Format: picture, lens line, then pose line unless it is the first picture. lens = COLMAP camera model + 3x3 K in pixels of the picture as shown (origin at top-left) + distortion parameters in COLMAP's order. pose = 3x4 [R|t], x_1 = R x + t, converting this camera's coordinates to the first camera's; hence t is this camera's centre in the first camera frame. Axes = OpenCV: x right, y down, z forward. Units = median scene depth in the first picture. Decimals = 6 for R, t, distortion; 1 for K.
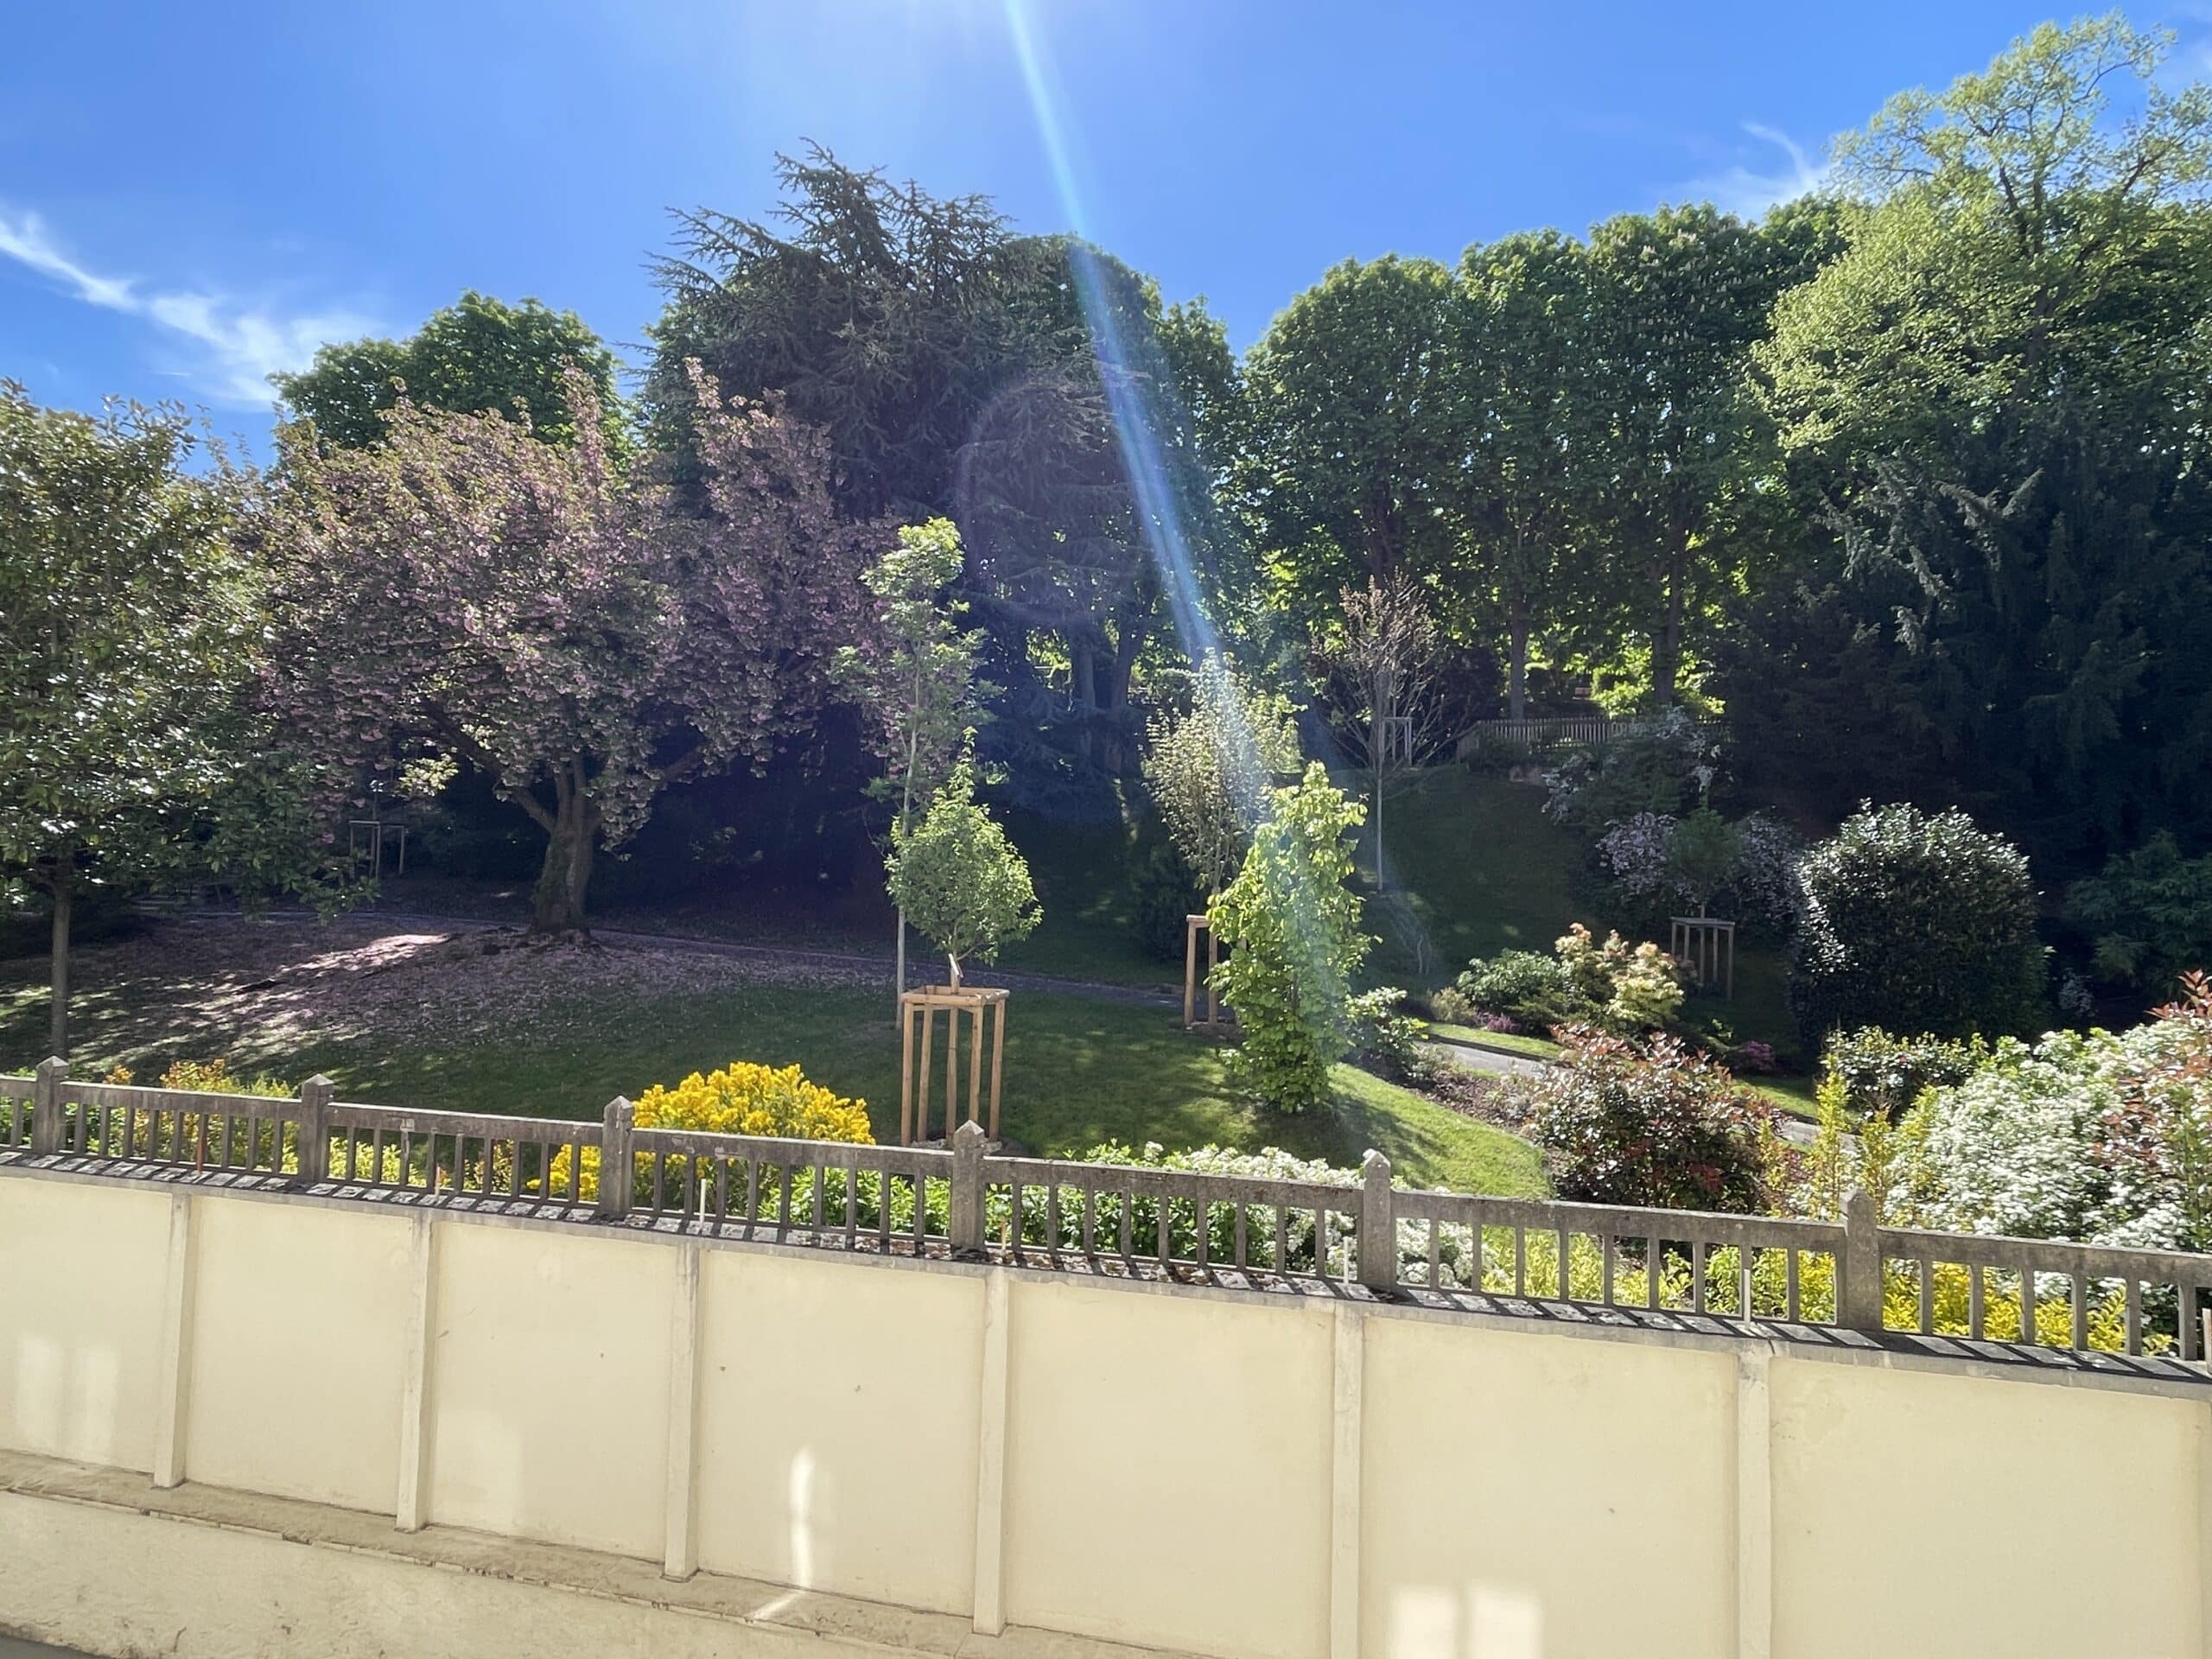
lens RADIAL K [[1209.7, 0, 1106.0], [0, 1209.7, 829.5], [0, 0, 1]] dist [0.001928, -0.000994]
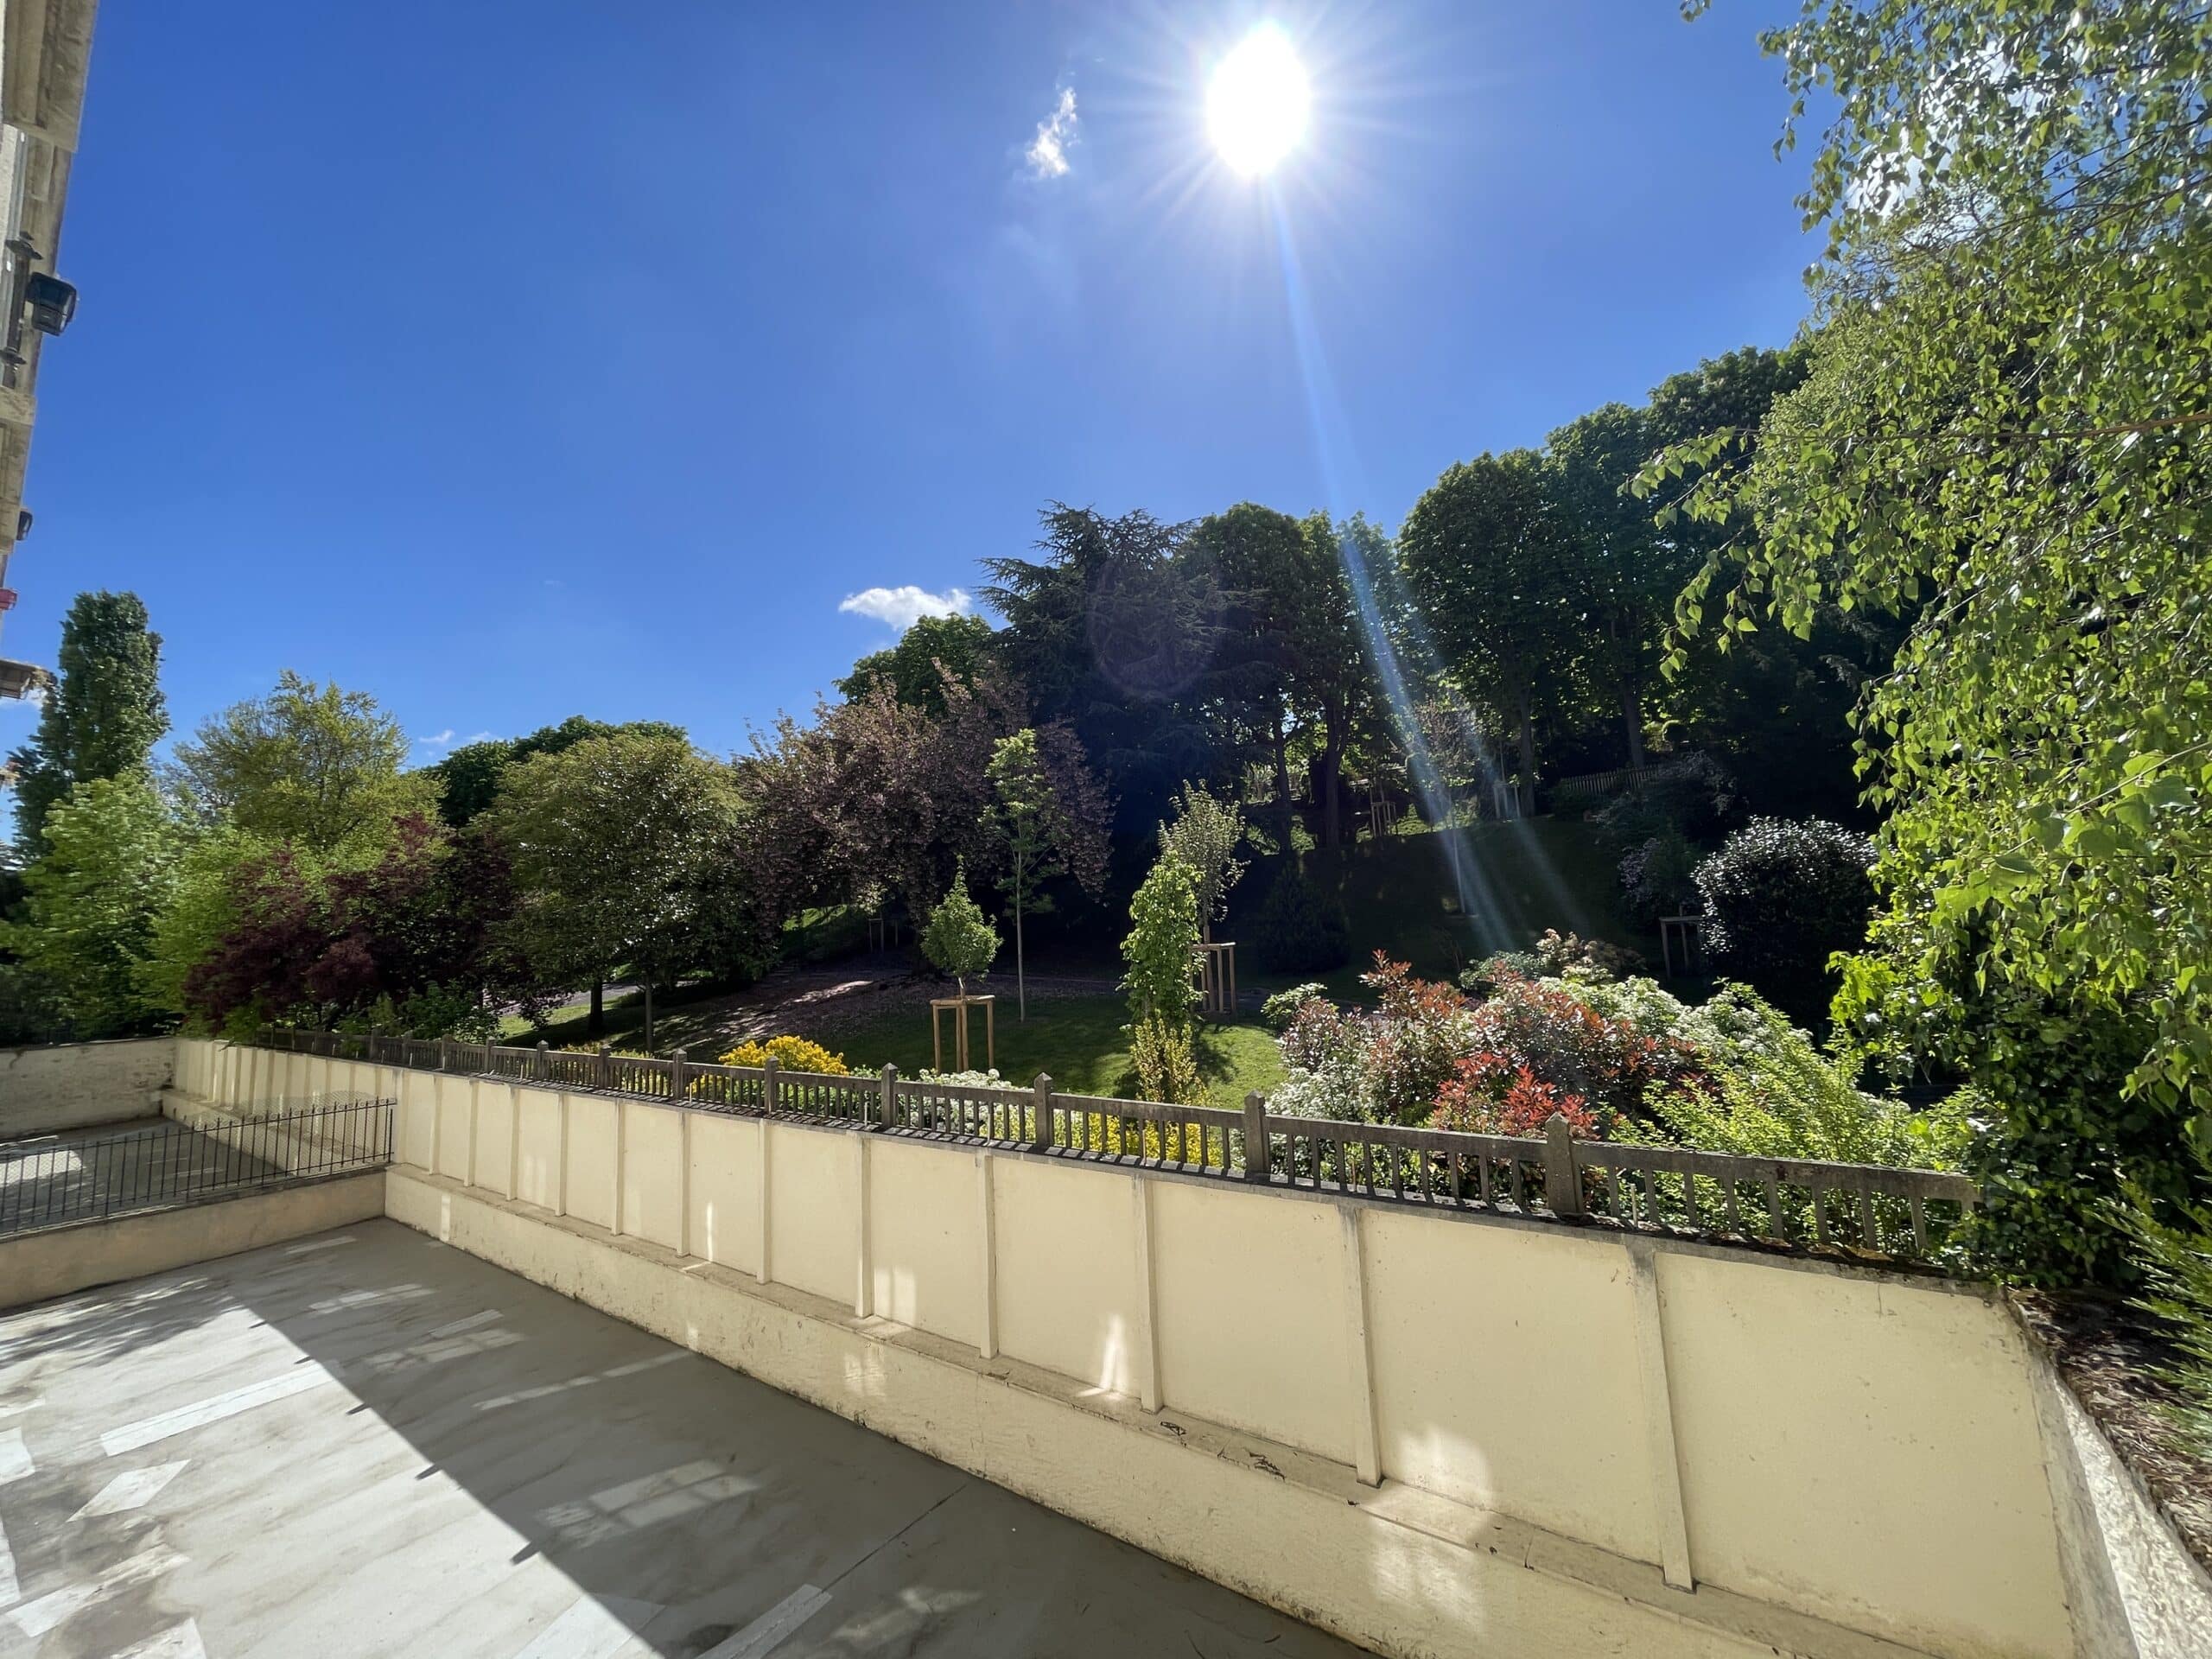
lens RADIAL K [[824.1, 0, 1106.0], [0, 824.1, 829.5], [0, 0, 1]] dist [0.014098, 0.000045]
pose [[0.931365, -0.115581, -0.345254, 0.257633], [0.089893, 0.991916, -0.089566, 0.004798], [0.352815, 0.052383, 0.934226, -0.059010]]
